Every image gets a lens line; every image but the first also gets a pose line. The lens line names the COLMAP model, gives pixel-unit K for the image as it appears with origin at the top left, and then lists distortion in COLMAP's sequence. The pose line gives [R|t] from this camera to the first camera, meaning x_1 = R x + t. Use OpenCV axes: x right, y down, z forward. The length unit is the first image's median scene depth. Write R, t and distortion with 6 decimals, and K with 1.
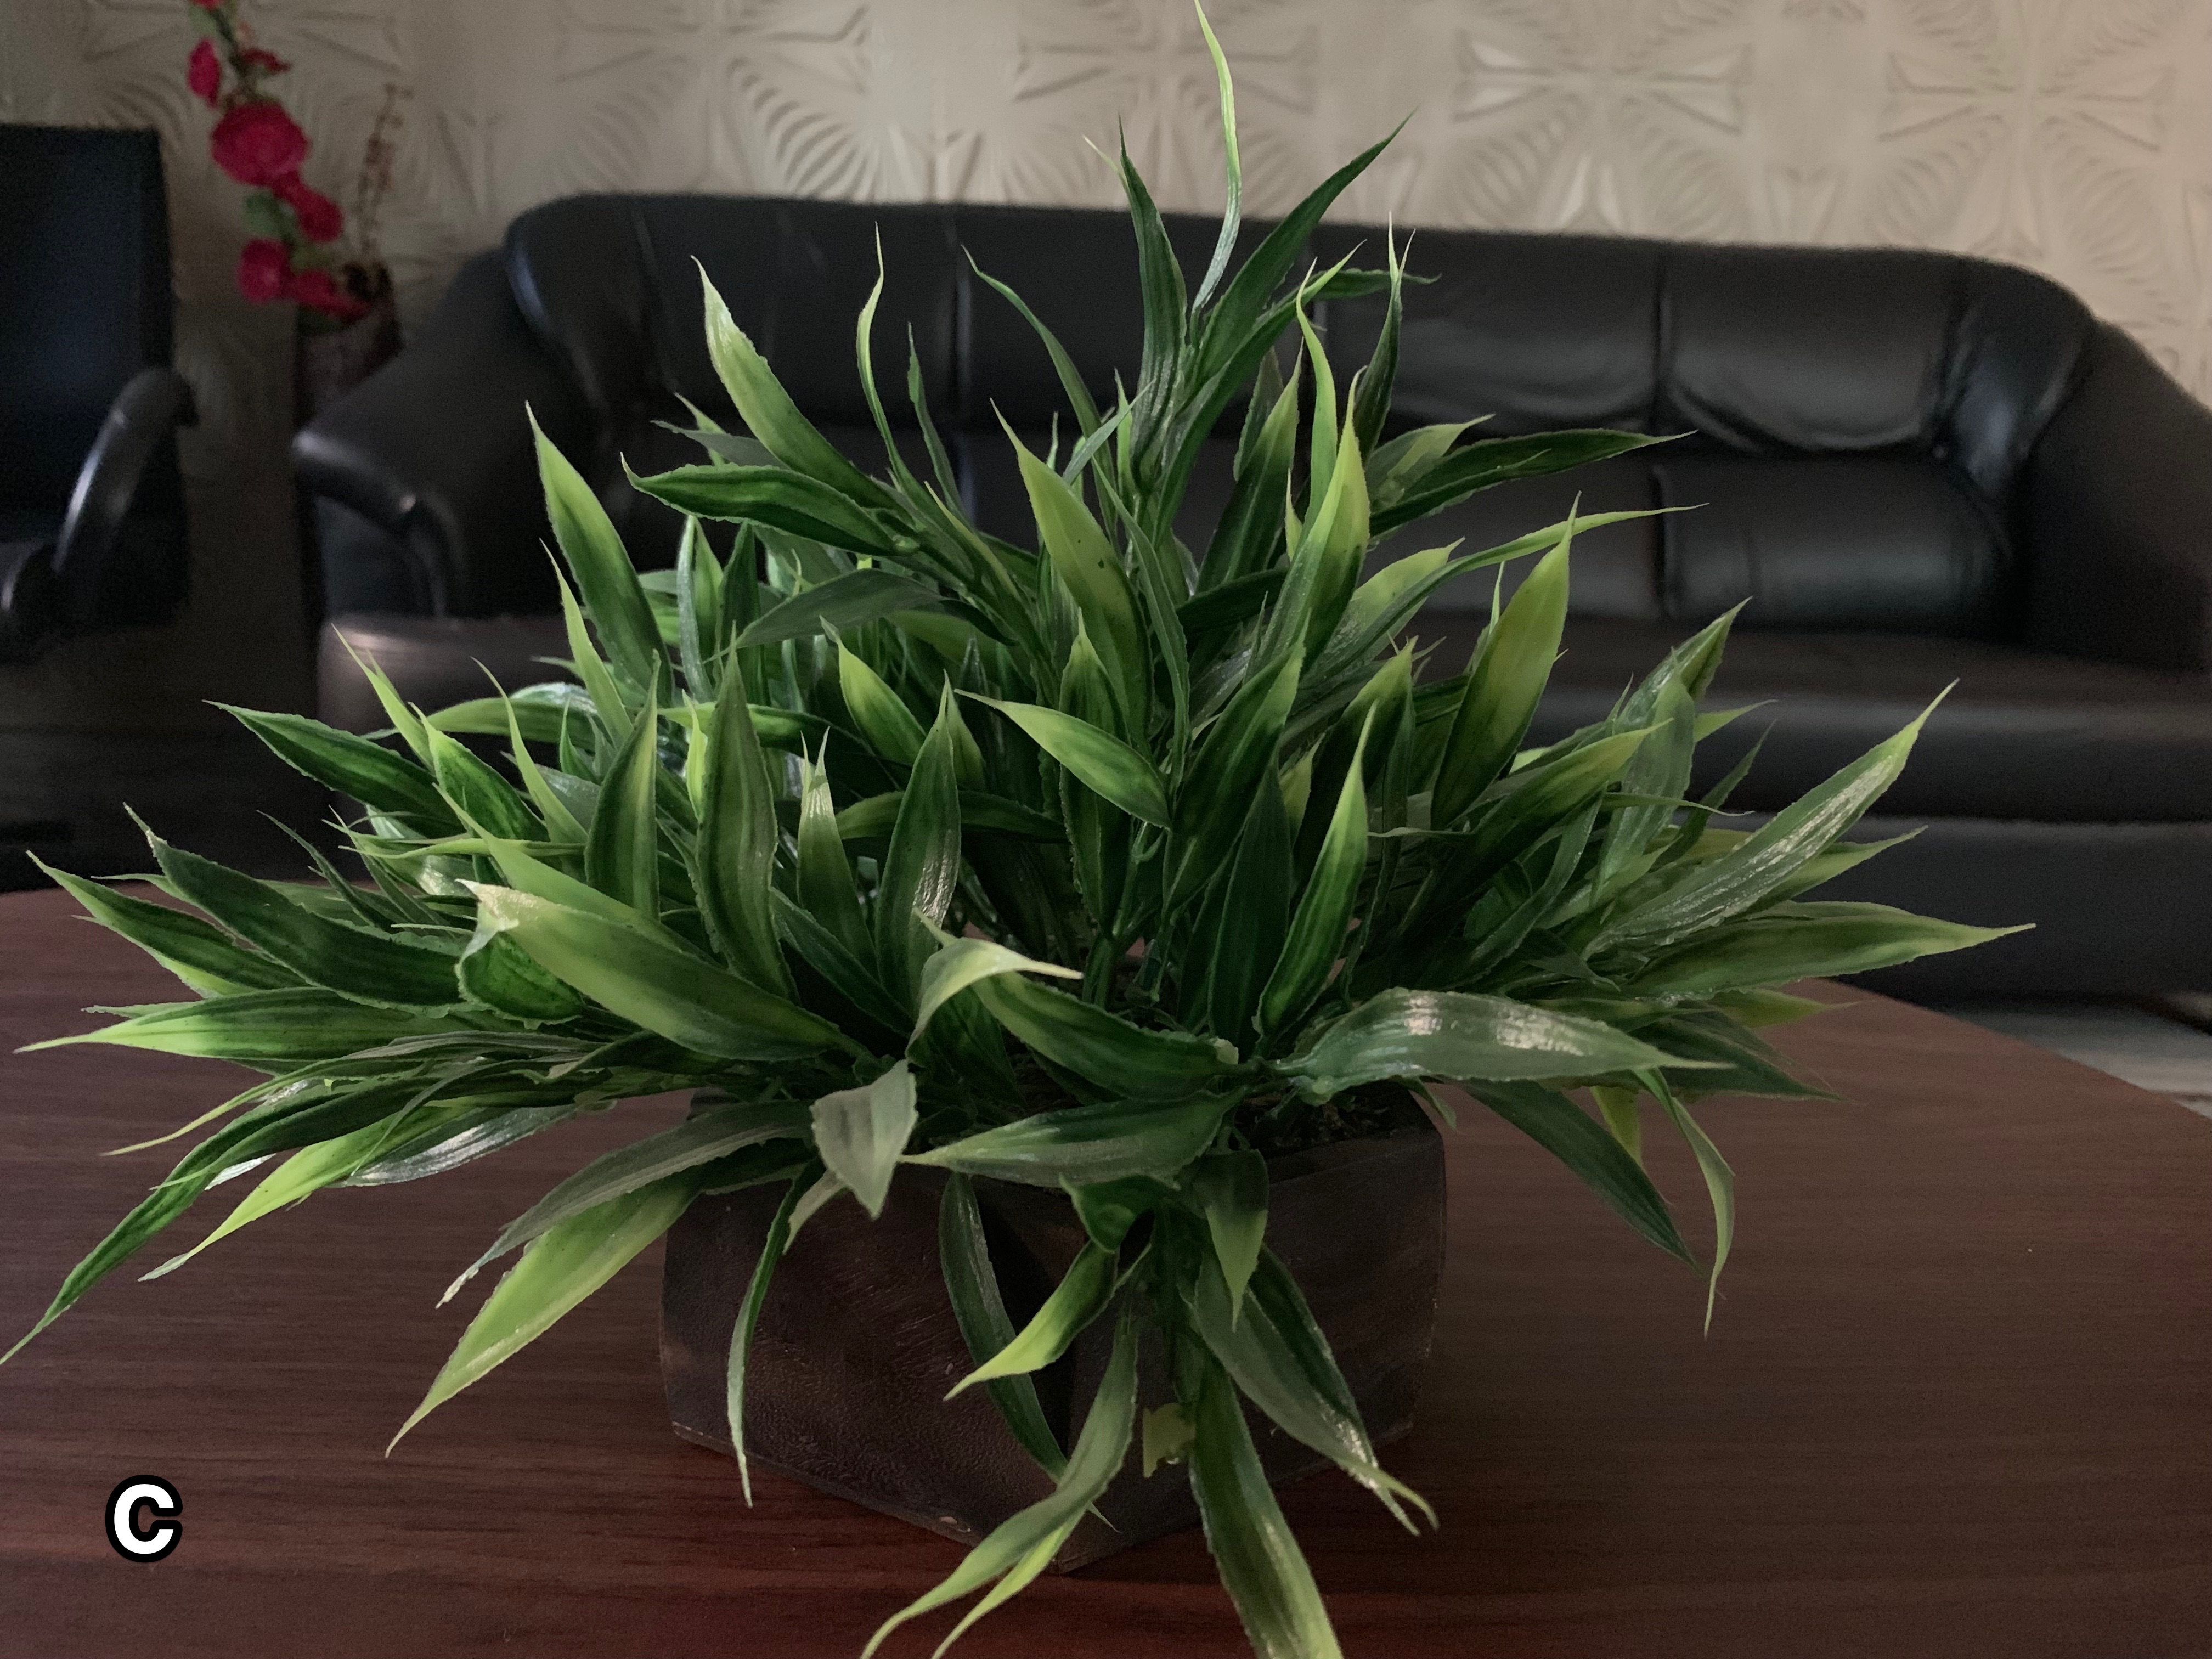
lens RADIAL K [[1708.2, 0, 1086.0], [0, 1708.2, 789.0], [0, 0, 1]] dist [0.023286, -0.036650]
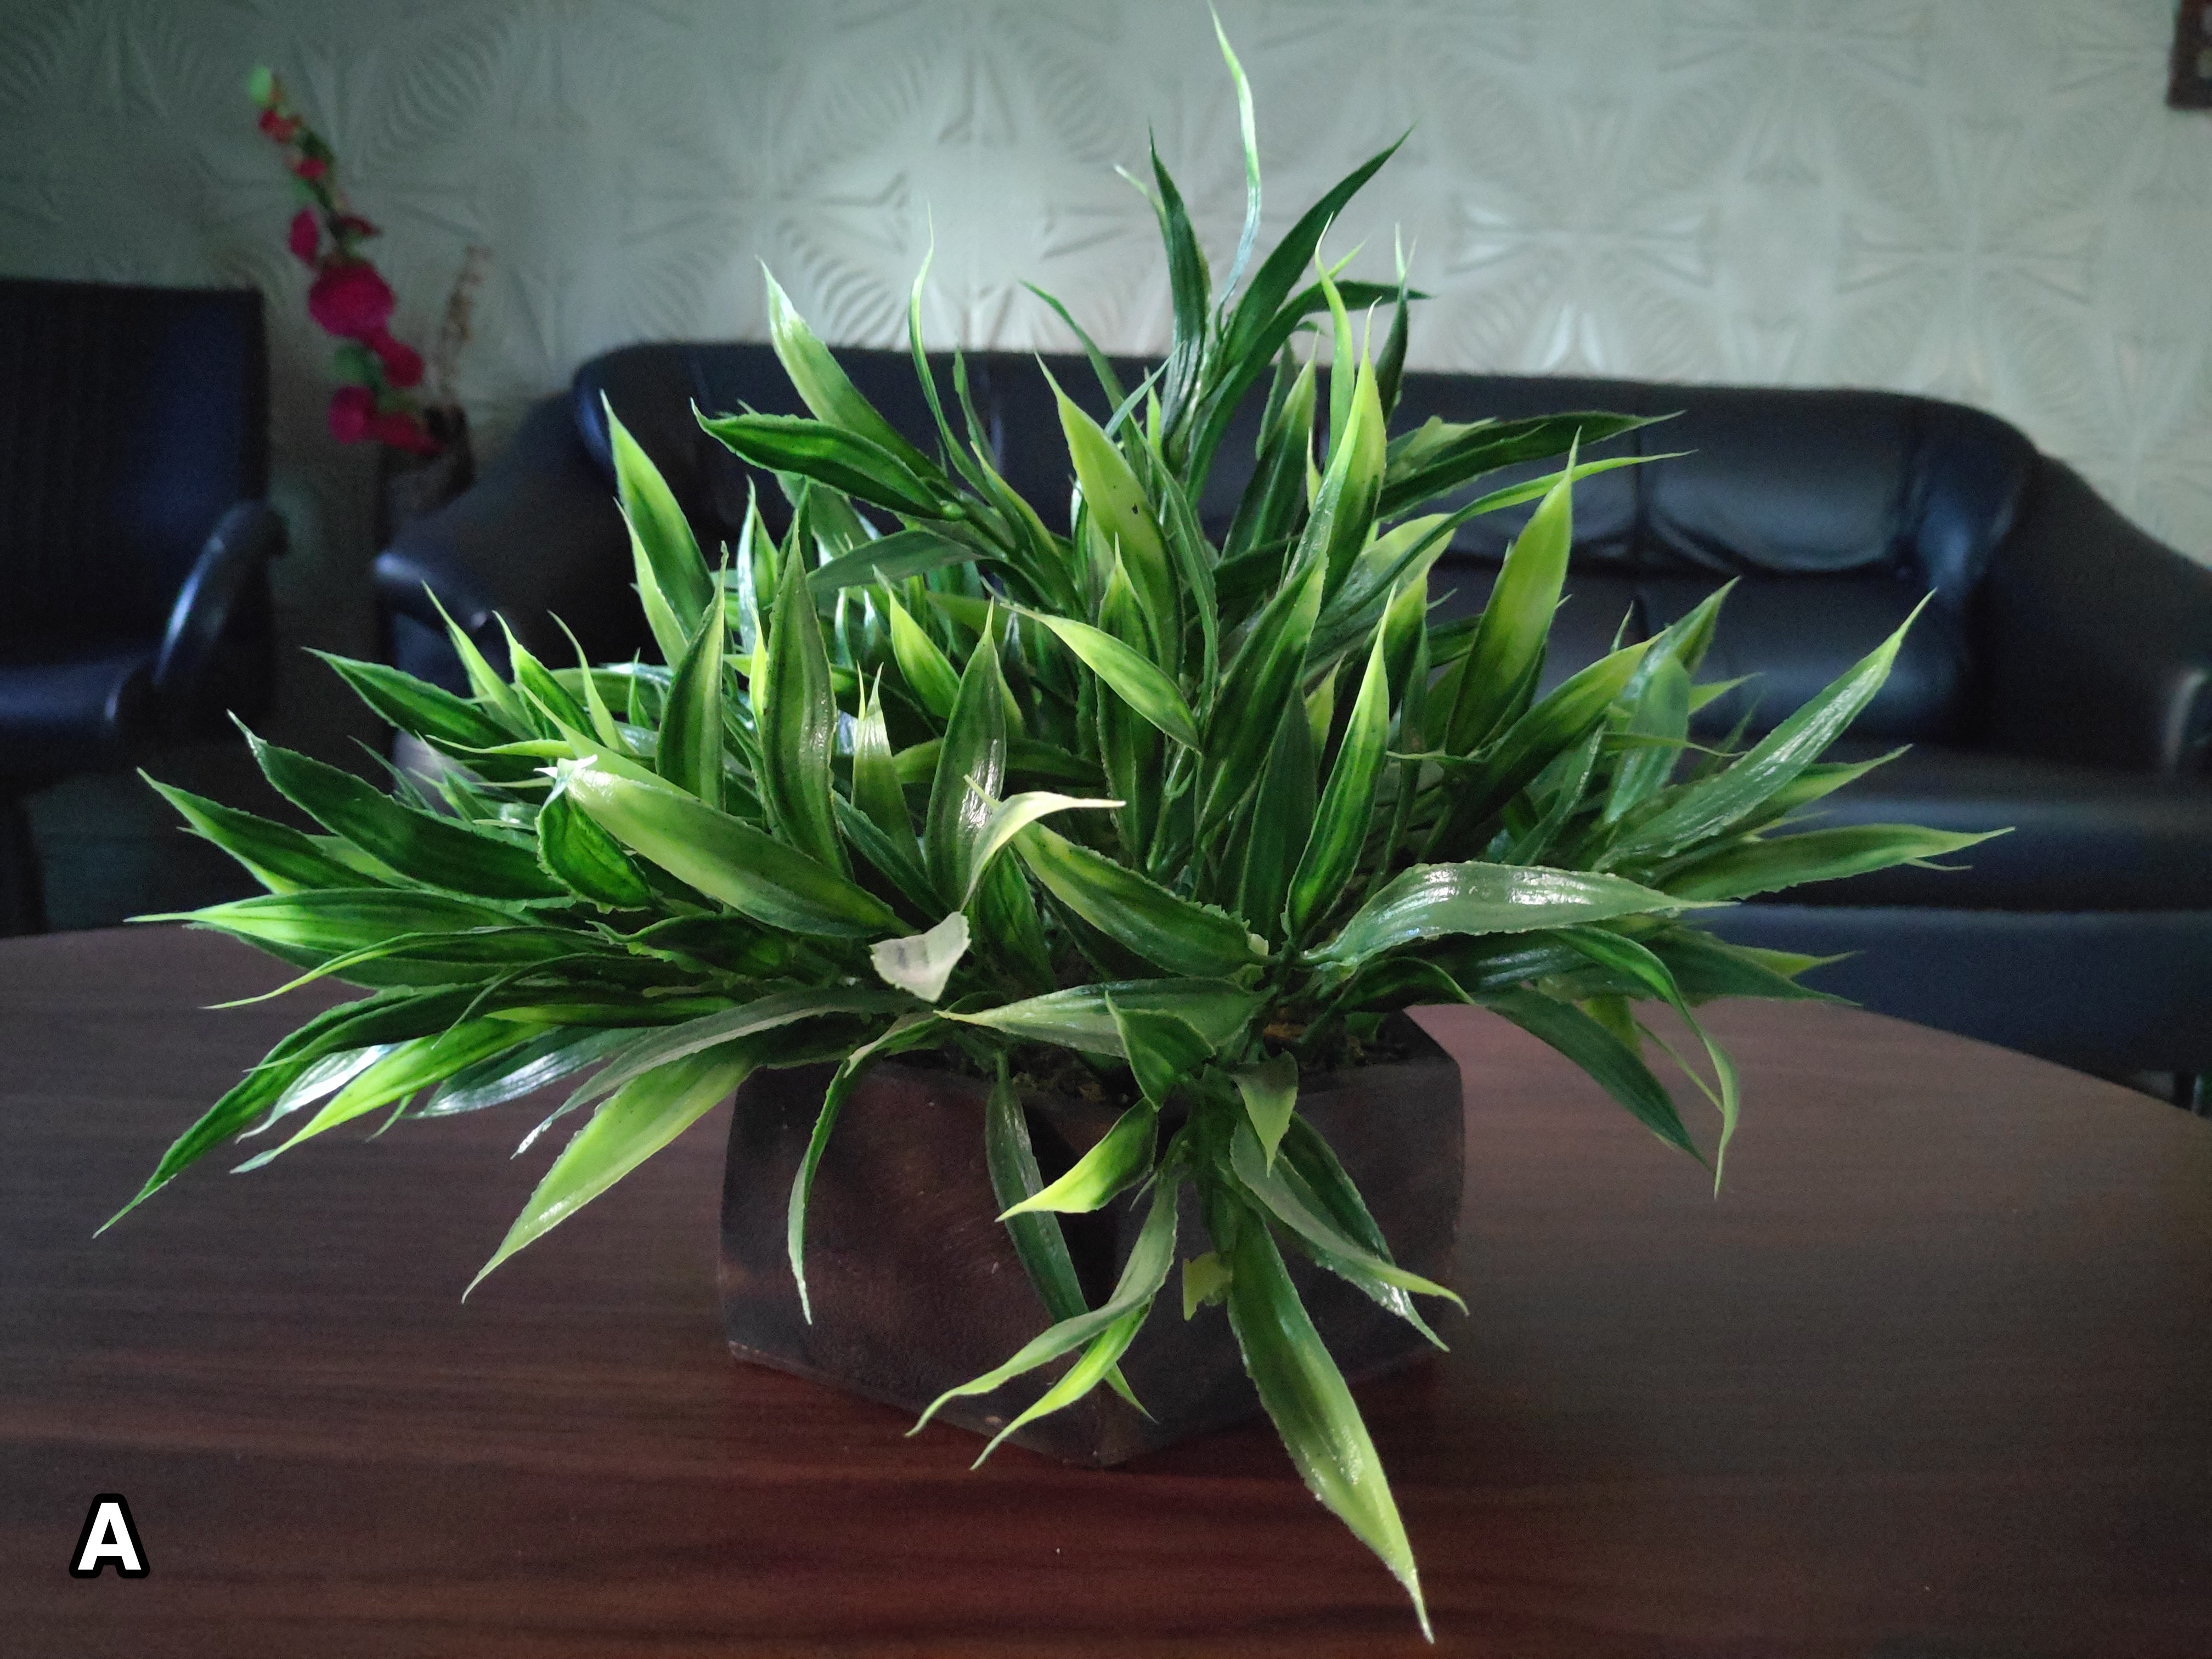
lens RADIAL K [[1602.1, 0, 1106.0], [0, 1602.1, 829.5], [0, 0, 1]] dist [0.035909, -0.106359]
pose [[0.999987, -0.004515, -0.002216, -0.008001], [0.004399, 0.998747, -0.049856, 0.115390], [0.002439, 0.049845, 0.998754, 0.002308]]
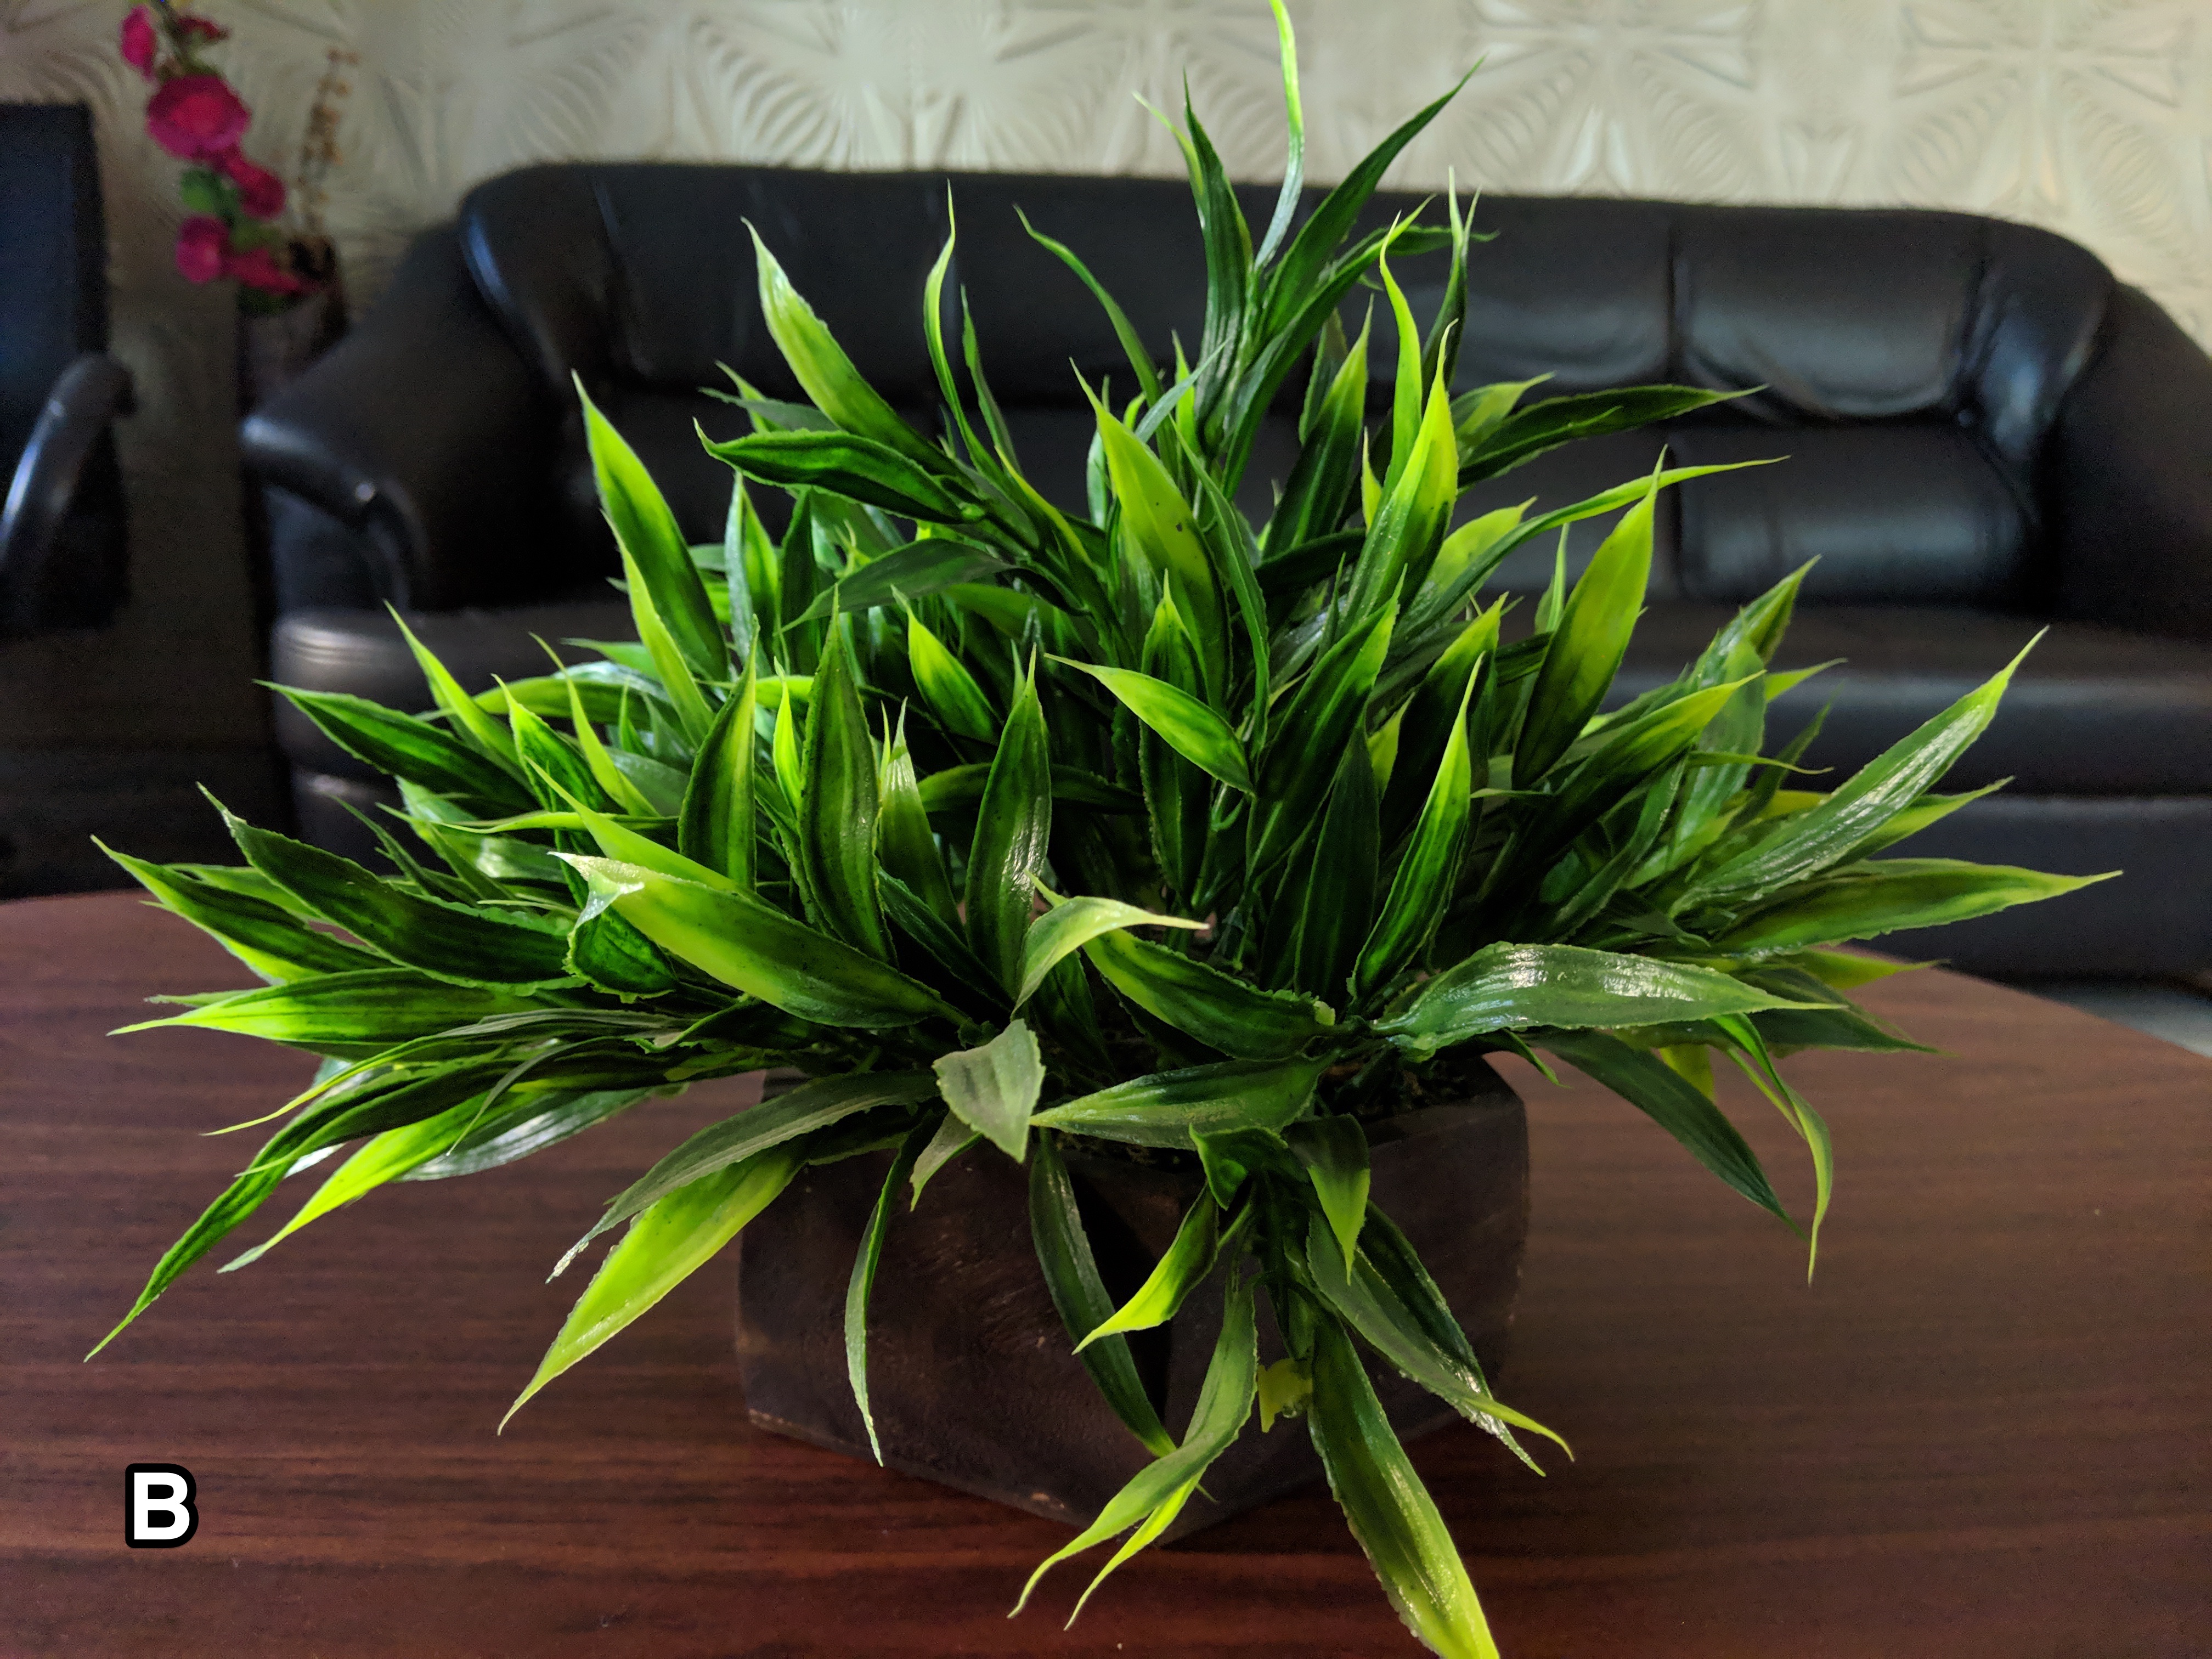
lens RADIAL K [[1781.9, 0, 1122.5], [0, 1781.9, 817.4], [0, 0, 1]] dist [0.076751, -0.156947]
pose [[0.999494, -0.018879, 0.025606, -0.051995], [0.018441, 0.999681, 0.017258, 0.016972], [-0.025924, -0.016777, 0.999523, -0.032463]]
